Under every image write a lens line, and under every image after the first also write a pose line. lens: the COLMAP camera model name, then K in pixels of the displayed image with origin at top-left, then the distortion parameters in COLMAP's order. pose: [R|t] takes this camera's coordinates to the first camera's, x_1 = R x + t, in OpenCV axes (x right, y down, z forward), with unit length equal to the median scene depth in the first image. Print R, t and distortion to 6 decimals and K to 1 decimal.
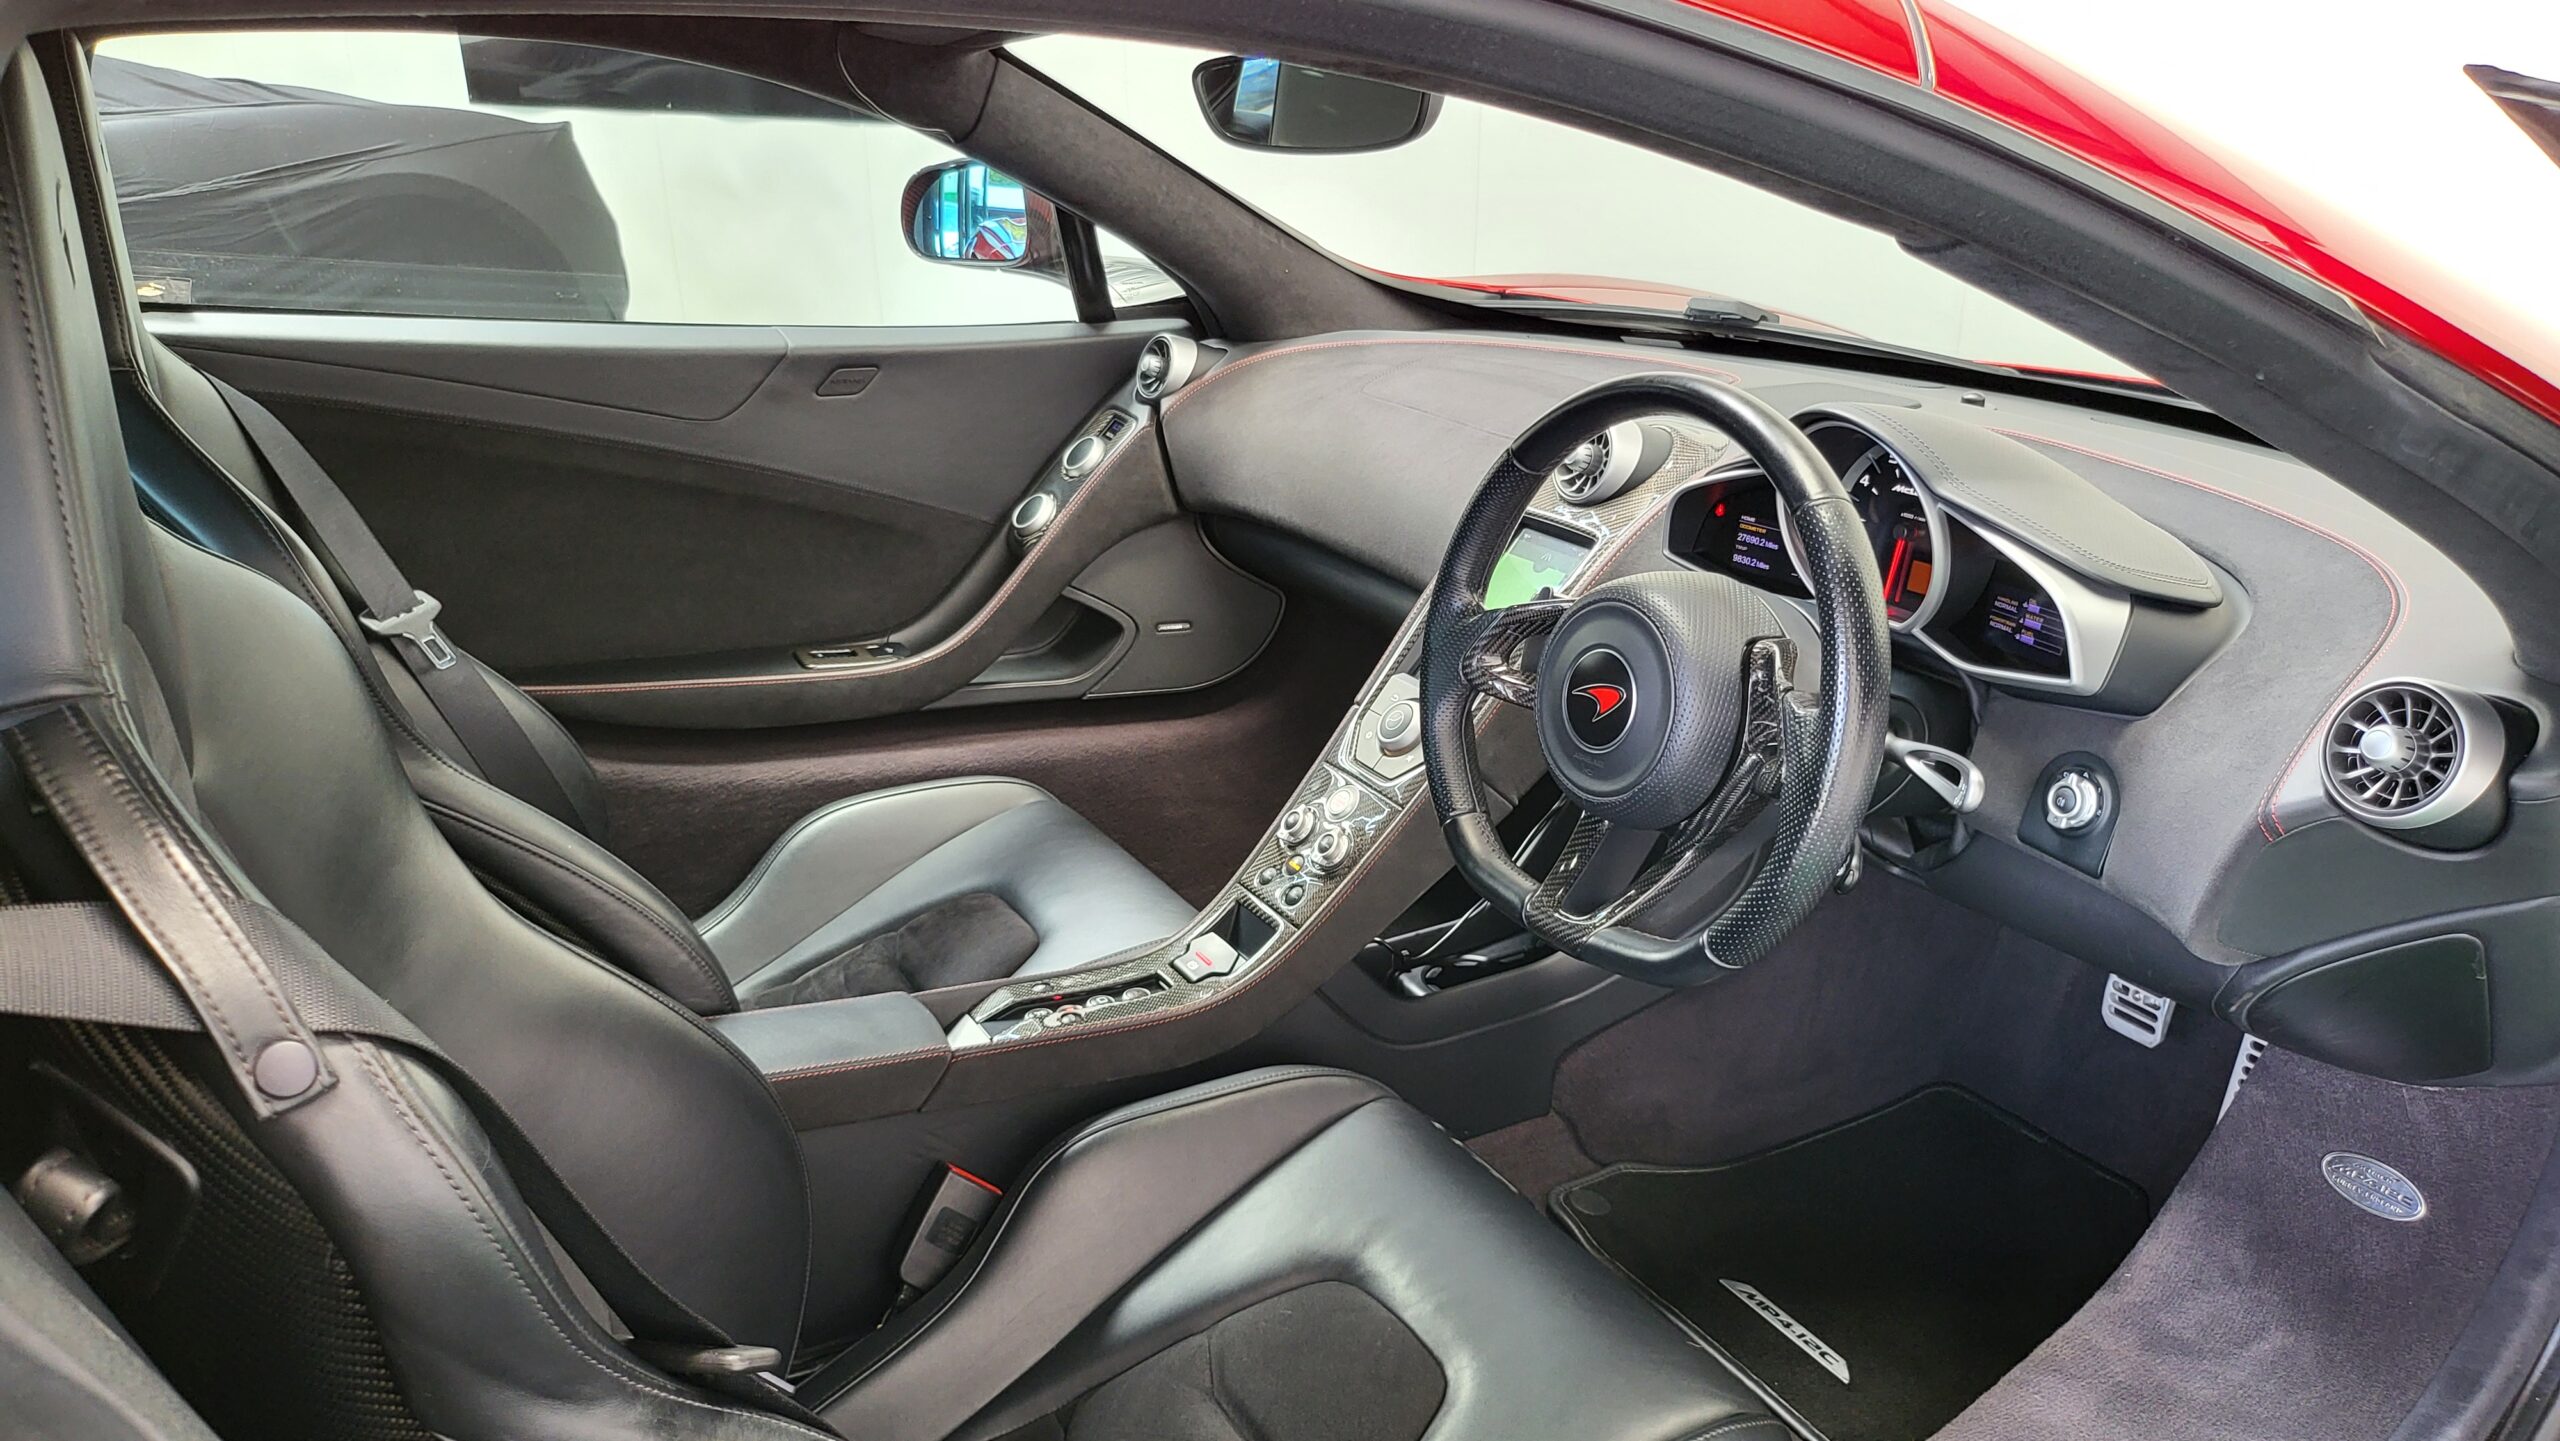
lens RADIAL K [[1789.7, 0, 1277.2], [0, 1789.7, 703.2], [0, 0, 1]] dist [0.041028, -0.039872]
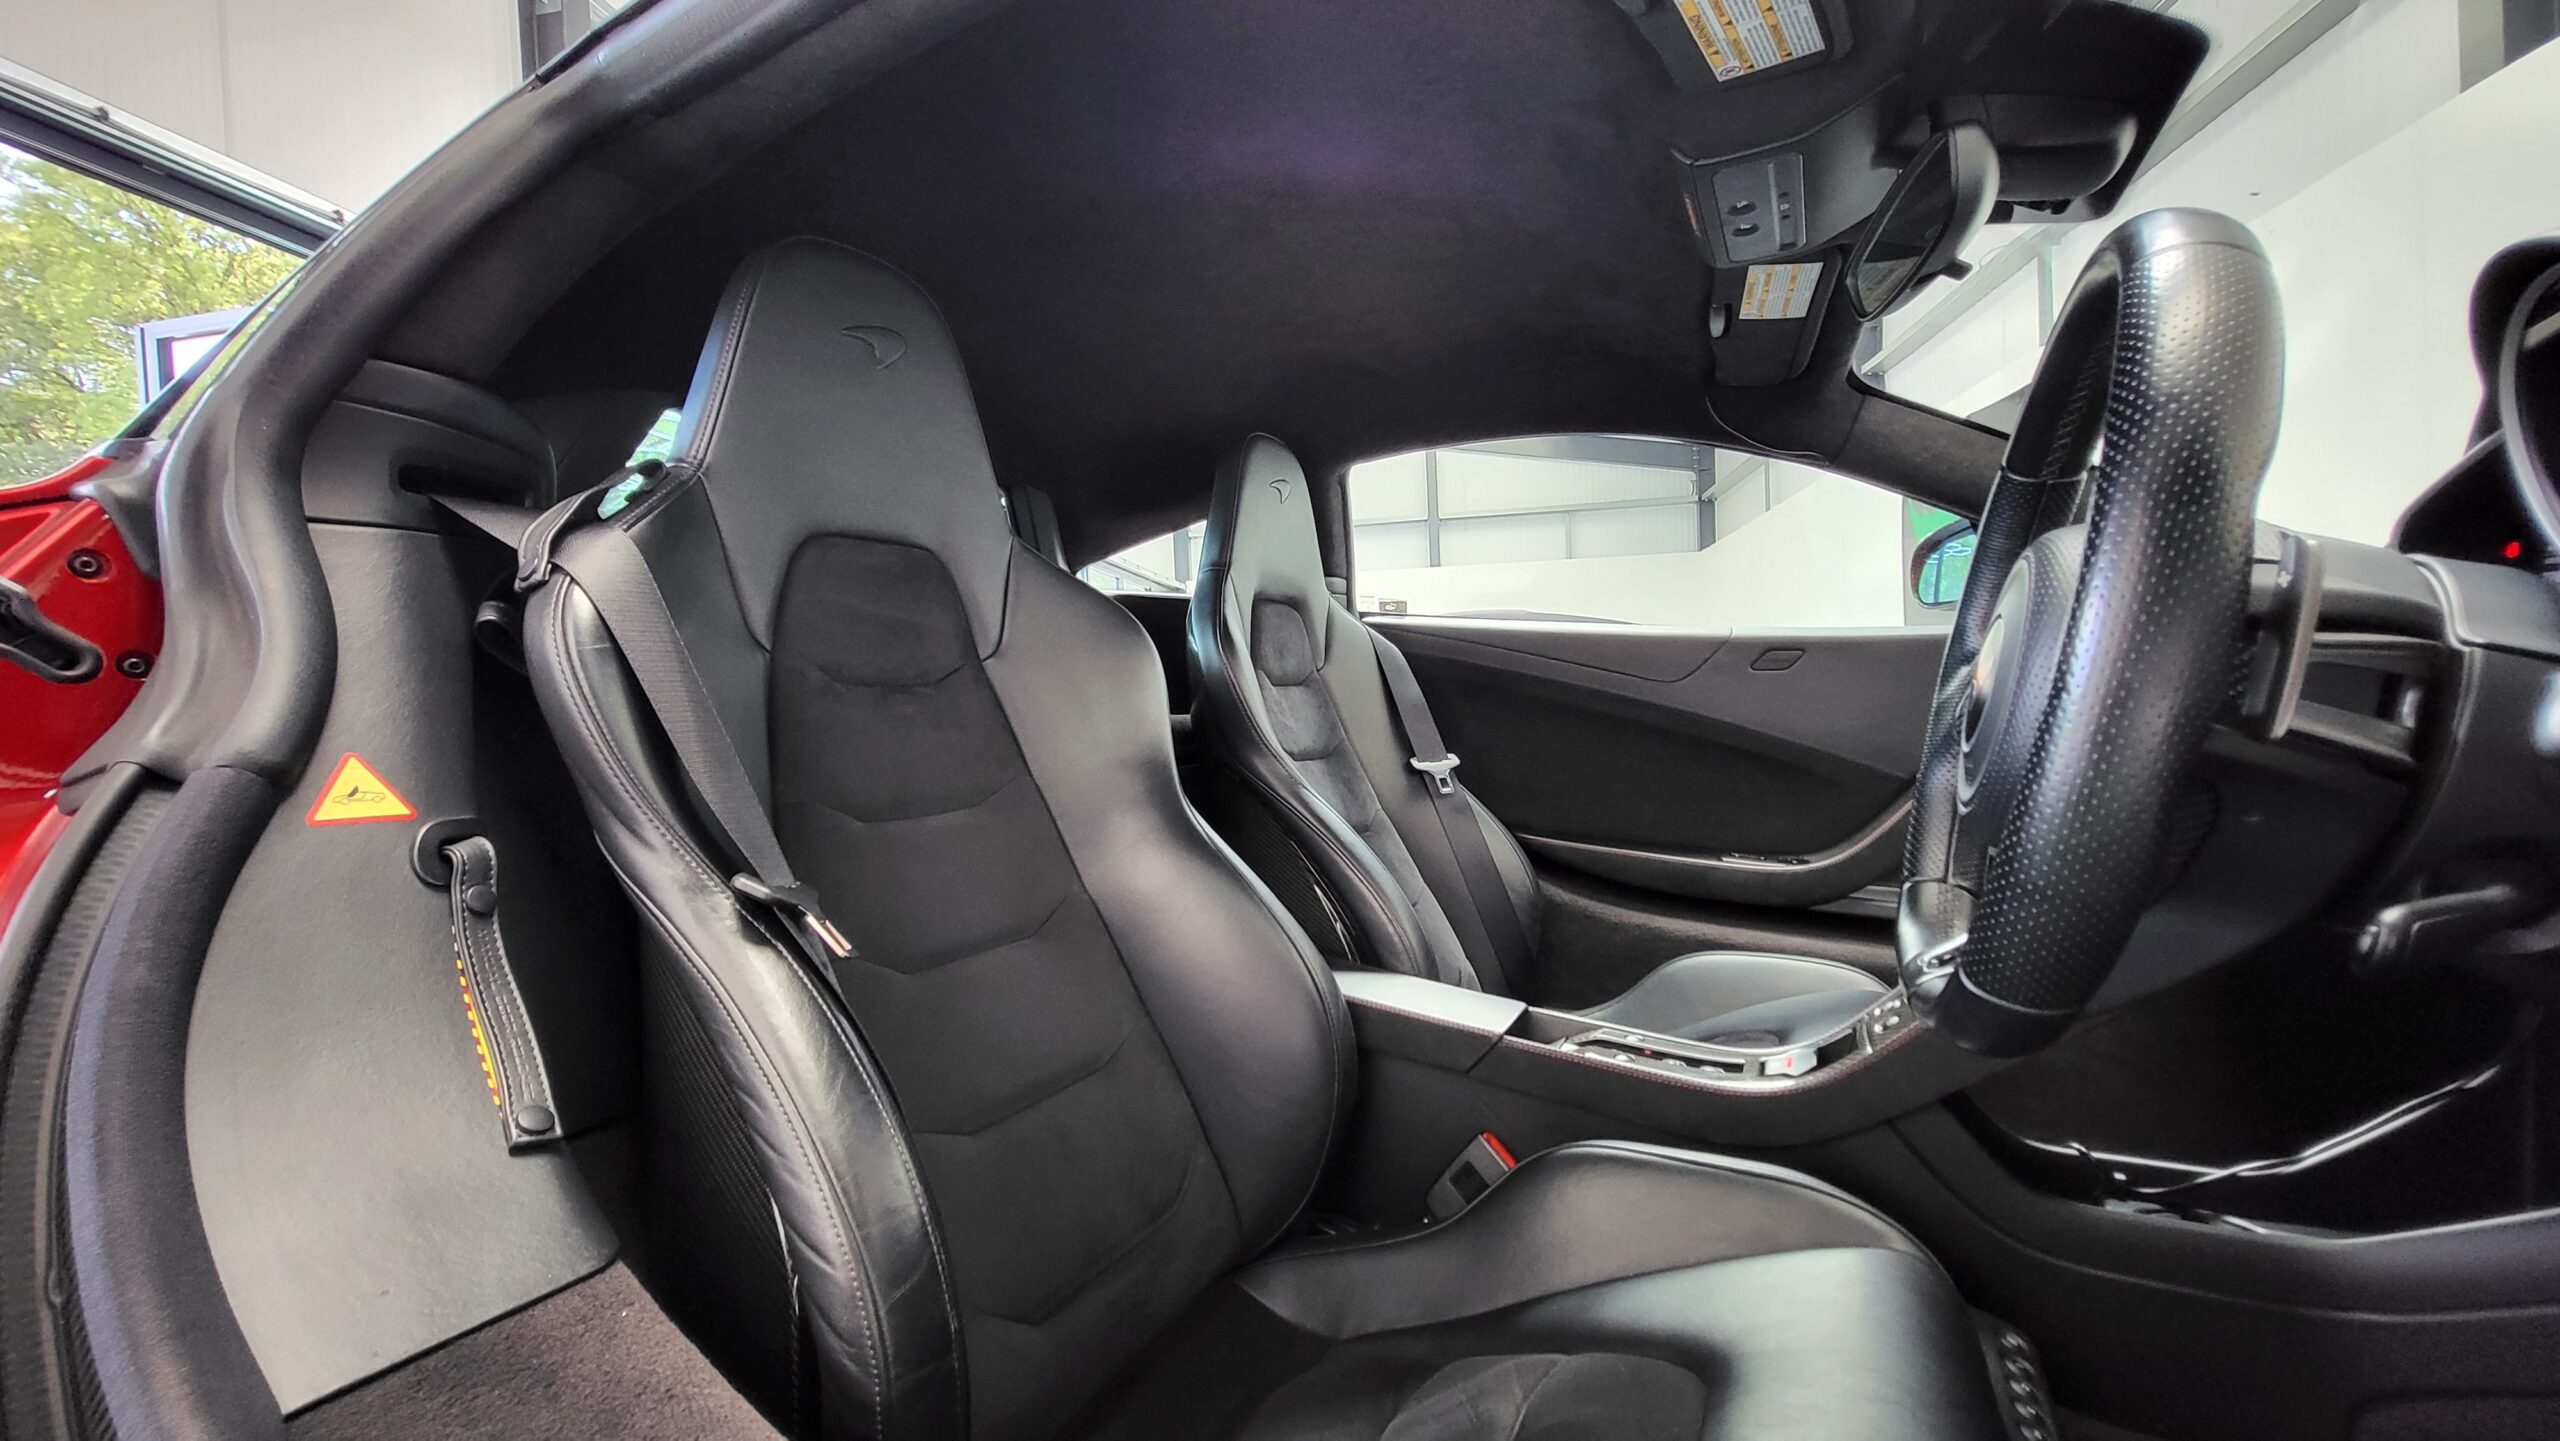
lens RADIAL K [[995.7, 0, 1295.3], [0, 995.7, 749.1], [0, 0, 1]] dist [-0.001856, -0.000087]
pose [[0.528032, 0.009217, -0.849175, 0.230893], [-0.247898, 0.958062, -0.143748, 0.095487], [0.812237, 0.286412, 0.508172, 0.328935]]
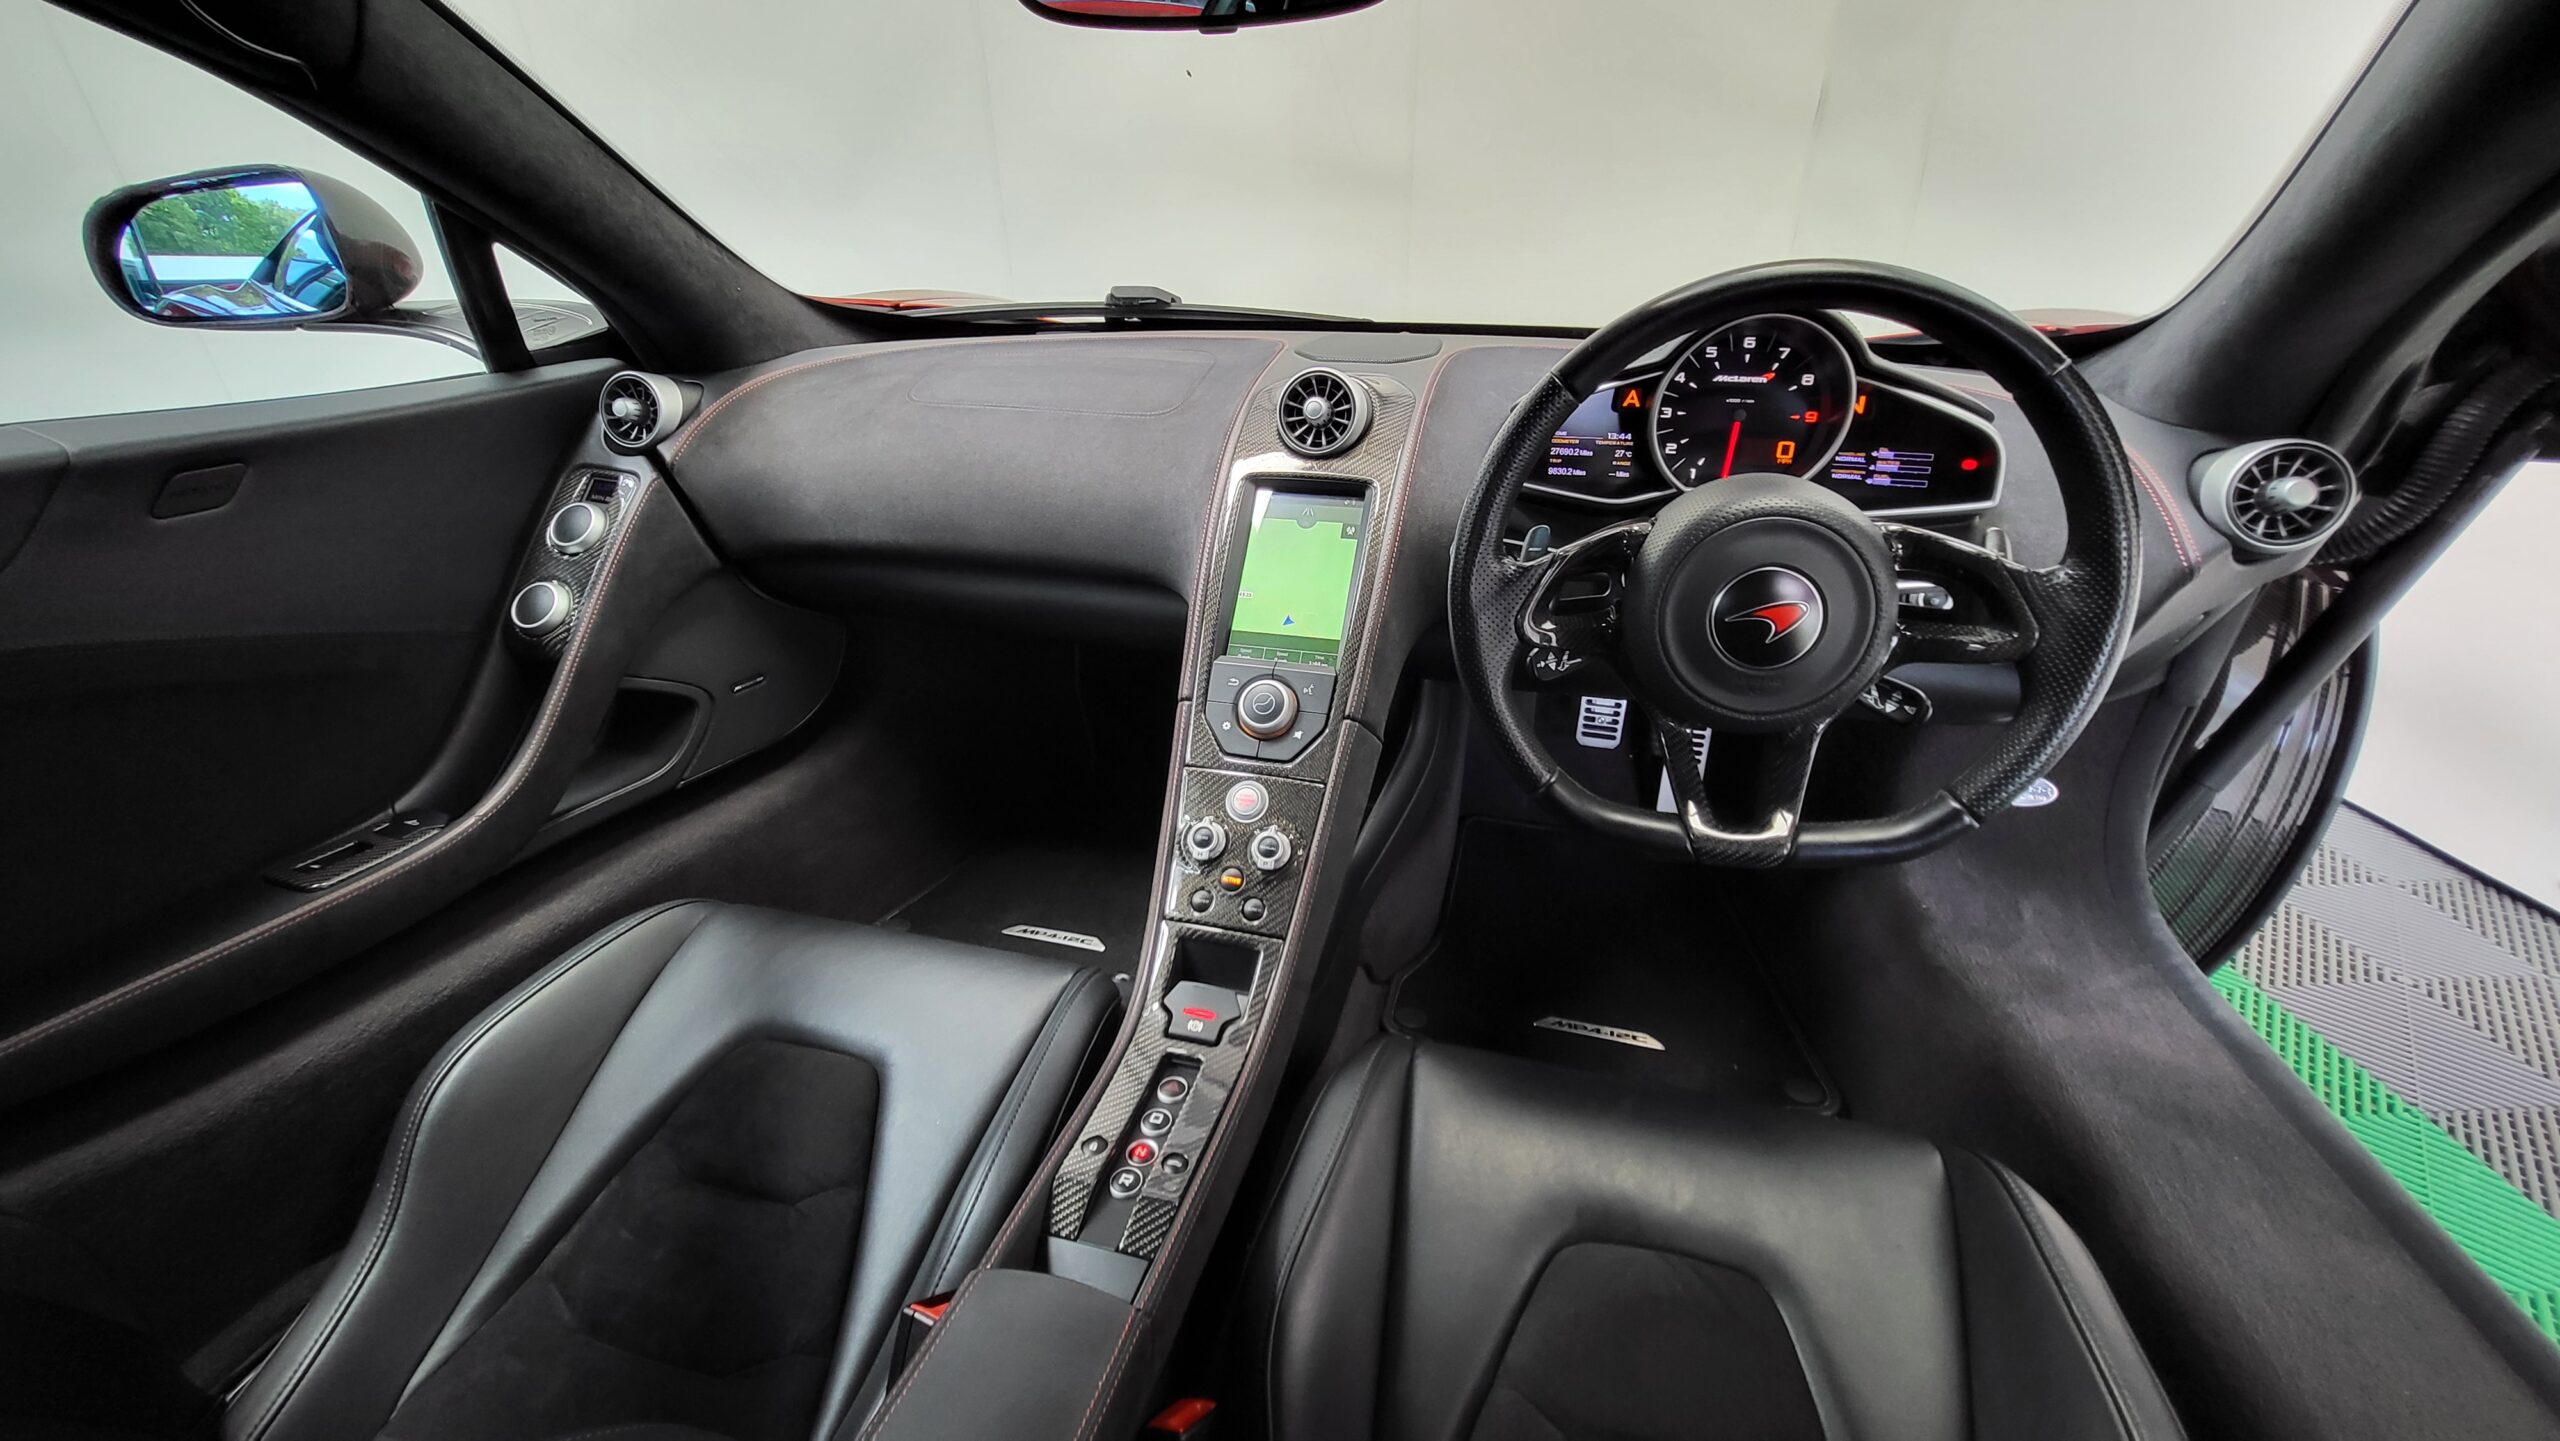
lens RADIAL K [[1007.1, 0, 1269.8], [0, 1007.1, 743.5], [0, 0, 1]] dist [-0.005042, -0.000207]
pose [[0.712744, -0.342442, 0.612152, -0.223184], [0.245564, 0.939317, 0.239544, -0.081796], [-0.657035, -0.020411, 0.753584, 0.454911]]
